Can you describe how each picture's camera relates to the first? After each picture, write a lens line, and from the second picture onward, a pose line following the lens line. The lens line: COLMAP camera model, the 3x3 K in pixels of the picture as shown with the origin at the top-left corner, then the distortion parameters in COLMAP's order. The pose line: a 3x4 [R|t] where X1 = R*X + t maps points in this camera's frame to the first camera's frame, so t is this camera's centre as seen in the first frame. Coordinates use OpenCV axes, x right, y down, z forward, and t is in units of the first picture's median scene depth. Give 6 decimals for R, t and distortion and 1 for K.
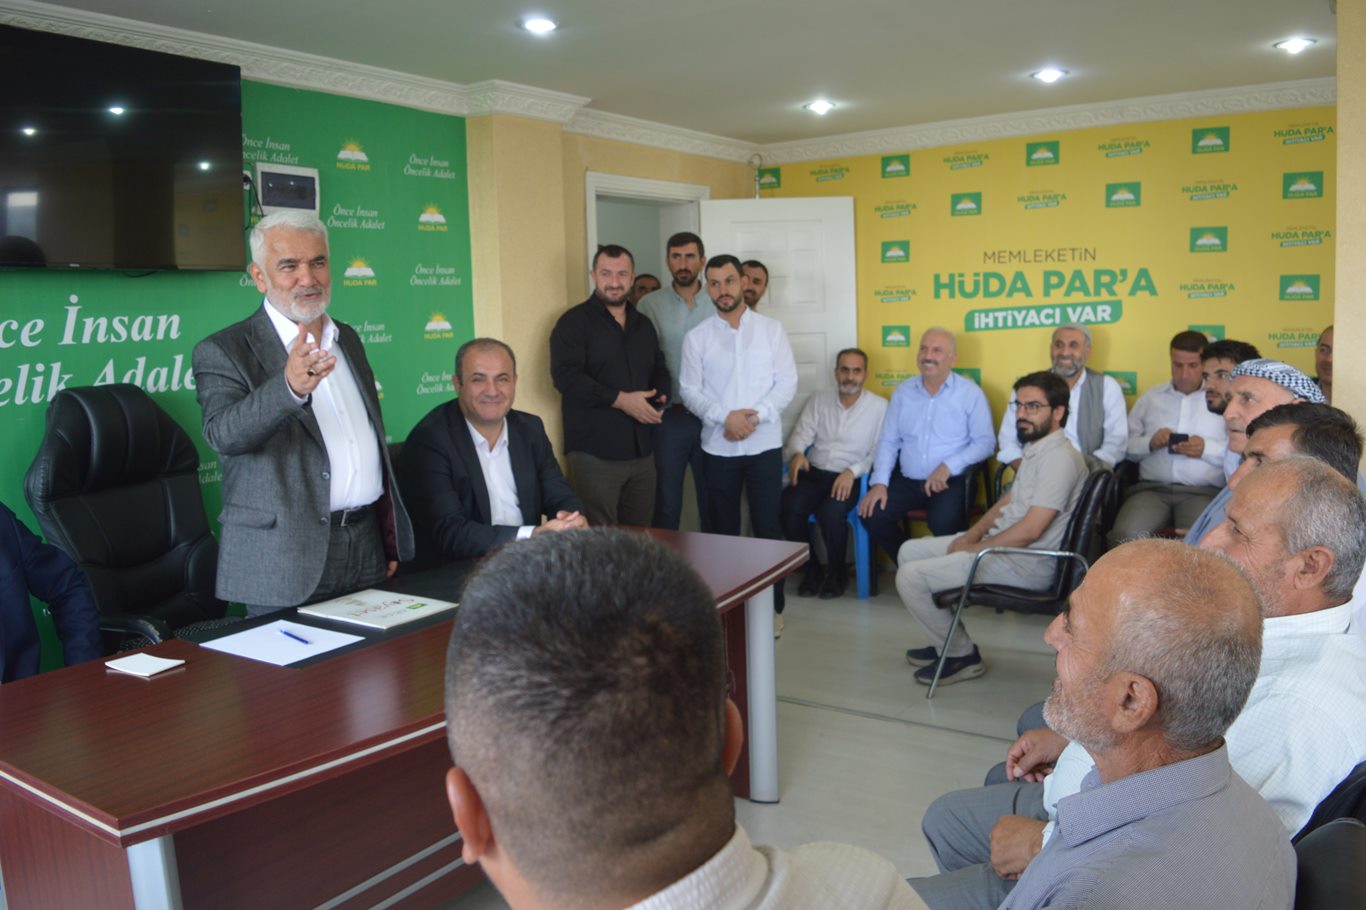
lens RADIAL K [[1073.9, 0, 698.0], [0, 1073.9, 448.6], [0, 0, 1]] dist [-0.092408, 0.013477]
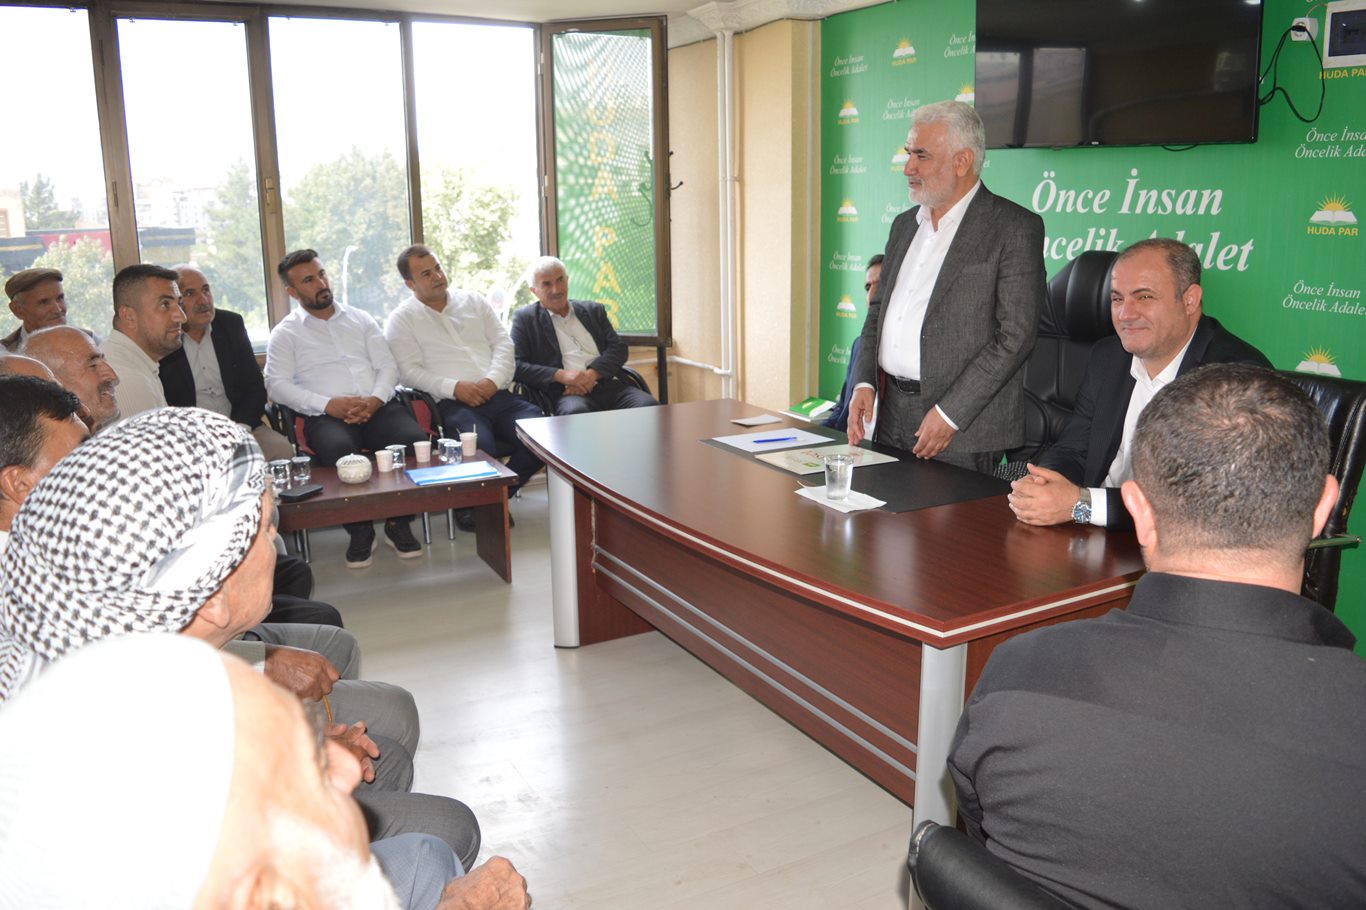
lens RADIAL K [[1073.9, 0, 680.4], [0, 1073.9, 451.9], [0, 0, 1]] dist [-0.092408, 0.013477]
pose [[-0.440840, 0.238221, -0.865396, 0.408135], [-0.088122, 0.947993, 0.305848, -0.101538], [0.893249, 0.211090, -0.396921, 0.677356]]
